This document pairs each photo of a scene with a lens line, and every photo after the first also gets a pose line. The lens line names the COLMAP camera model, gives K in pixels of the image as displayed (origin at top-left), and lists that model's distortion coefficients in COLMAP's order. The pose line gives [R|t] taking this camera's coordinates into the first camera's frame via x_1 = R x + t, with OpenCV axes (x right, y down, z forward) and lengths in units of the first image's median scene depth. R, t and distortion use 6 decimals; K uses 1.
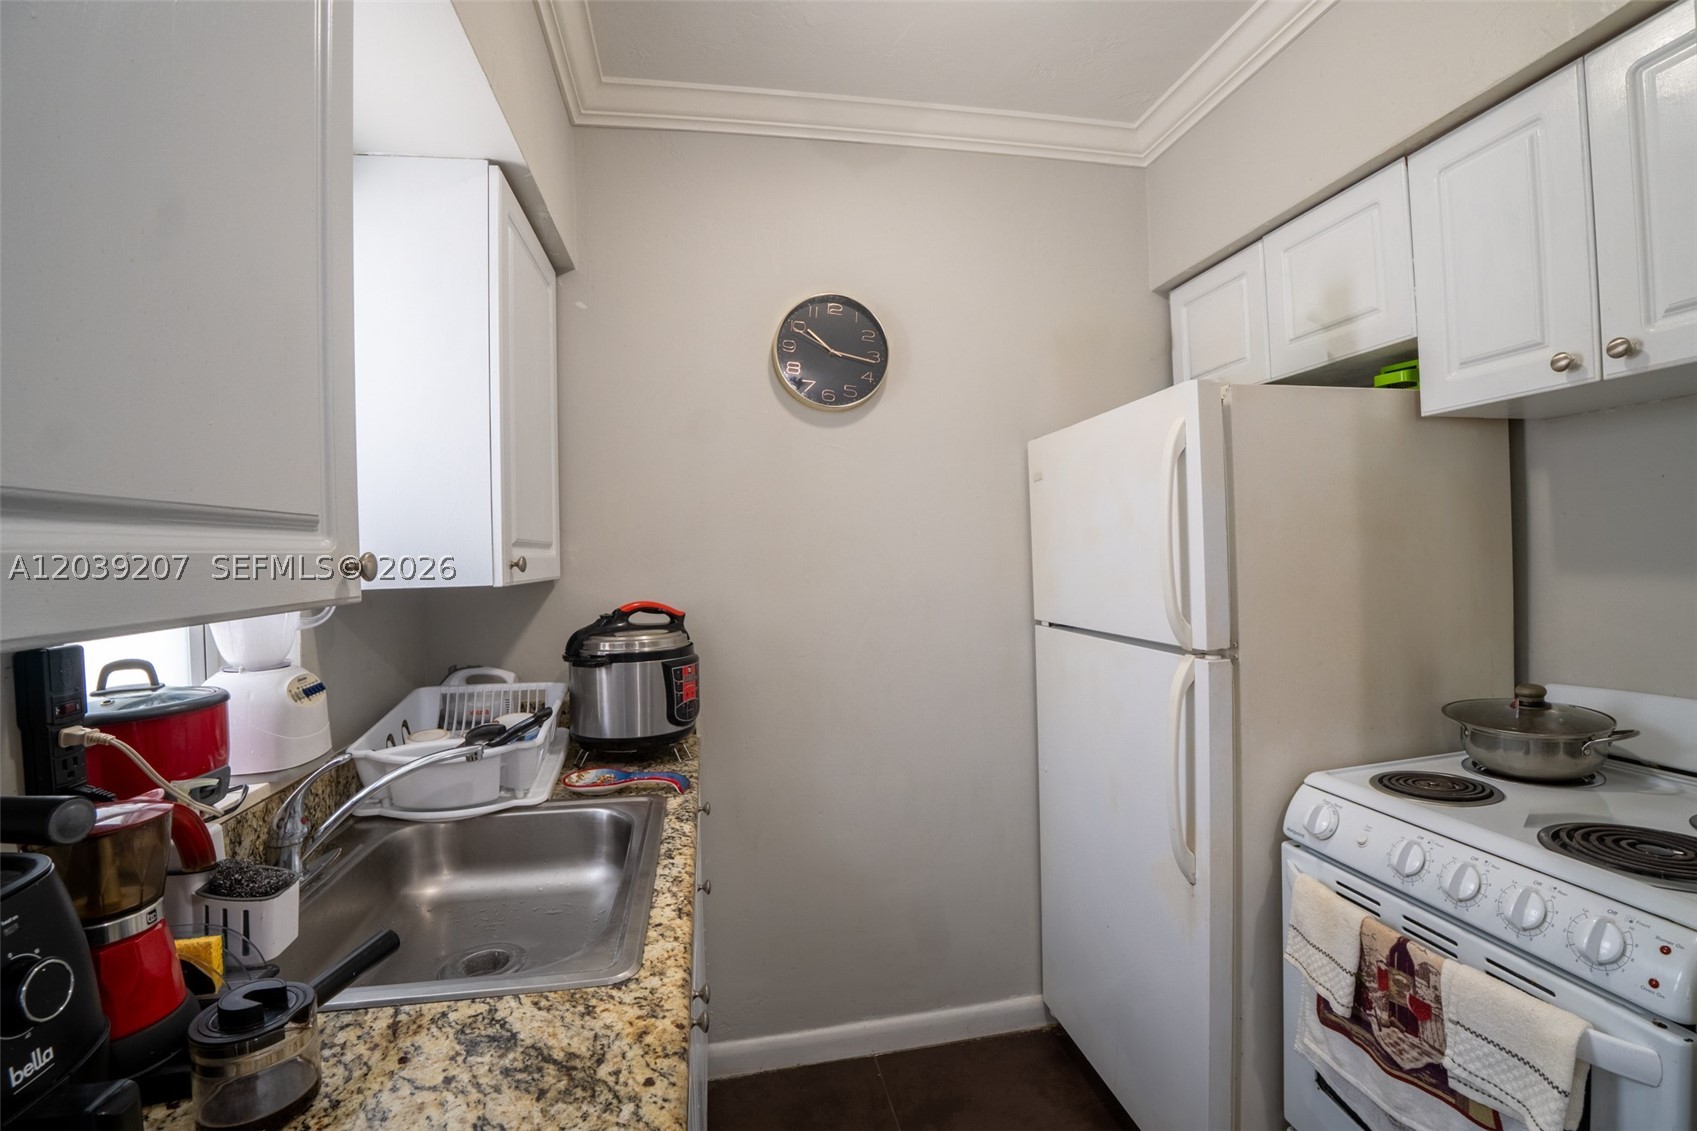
lens RADIAL K [[736.3, 0, 858.3], [0, 736.3, 563.4], [0, 0, 1]] dist [-0.074287, 0.018503]
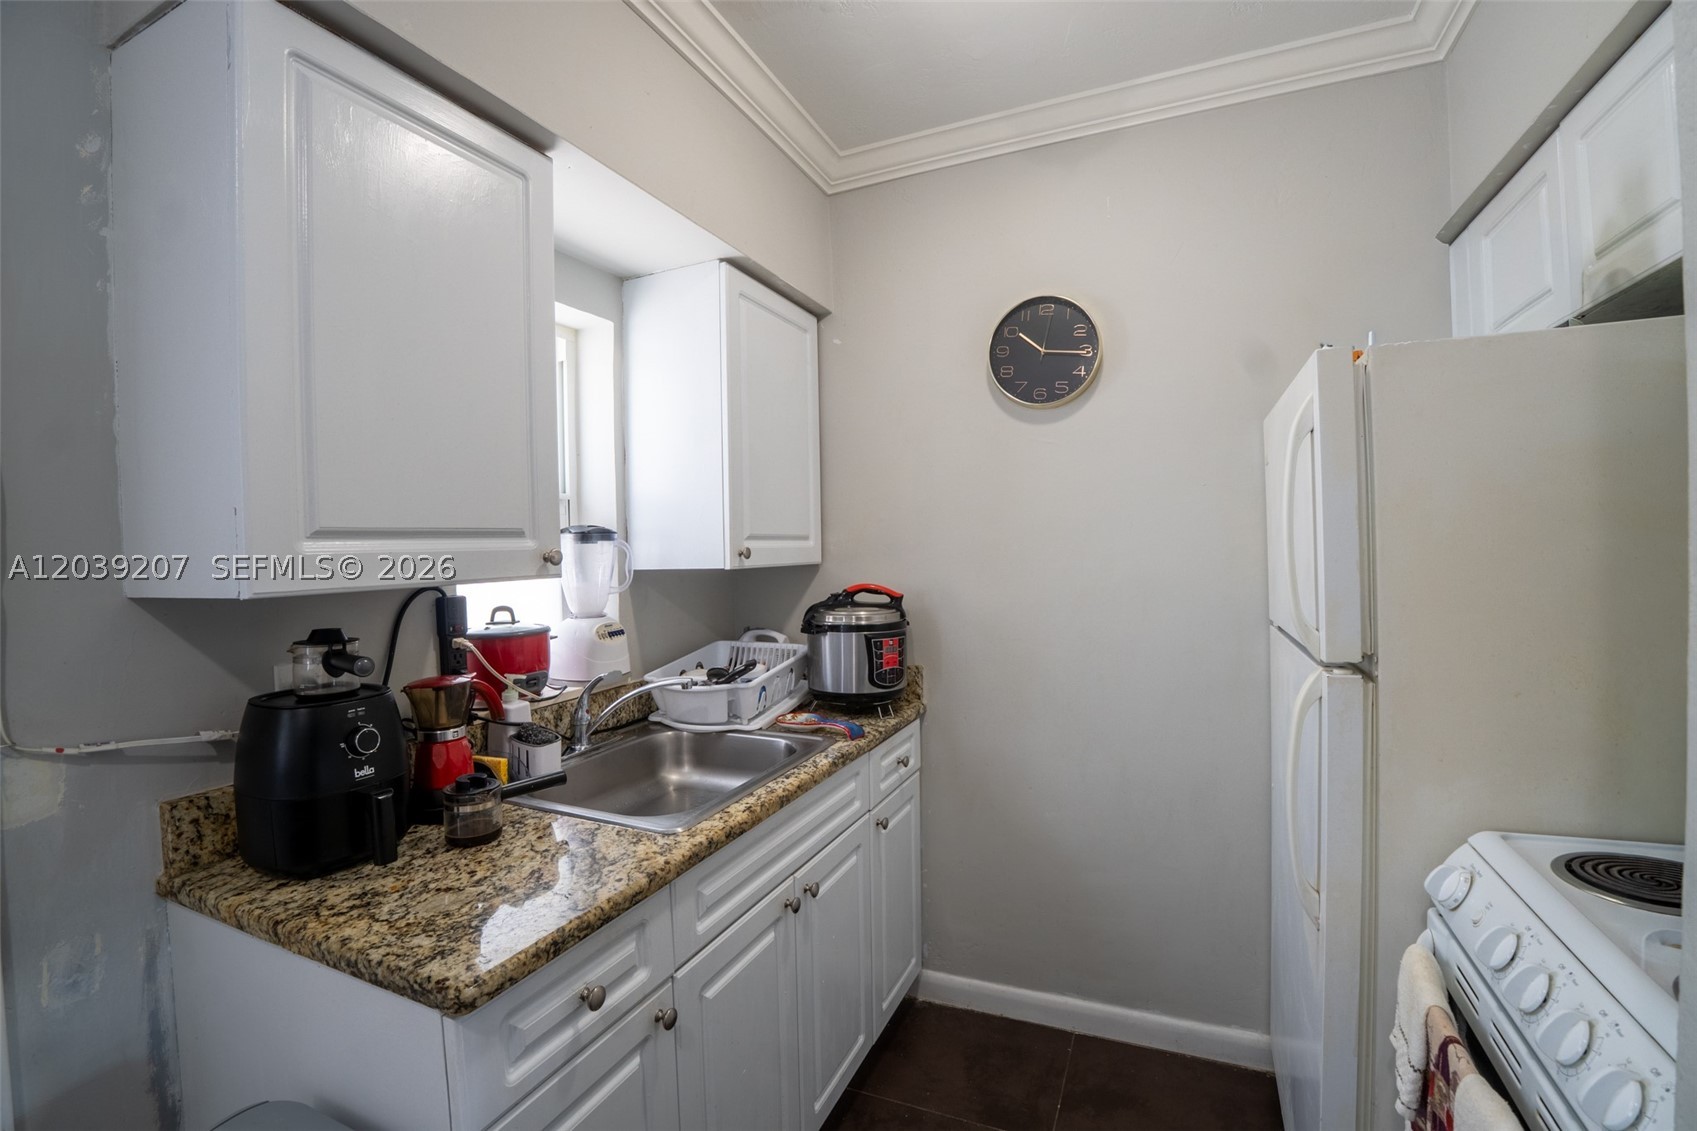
lens RADIAL K [[736.3, 0, 858.3], [0, 736.3, 563.4], [0, 0, 1]] dist [-0.074287, 0.018503]
pose [[0.825354, 0.019705, -0.564272, 0.485693], [-0.006566, 0.999658, 0.025306, -0.015856], [0.564578, -0.017181, 0.825201, -0.017507]]
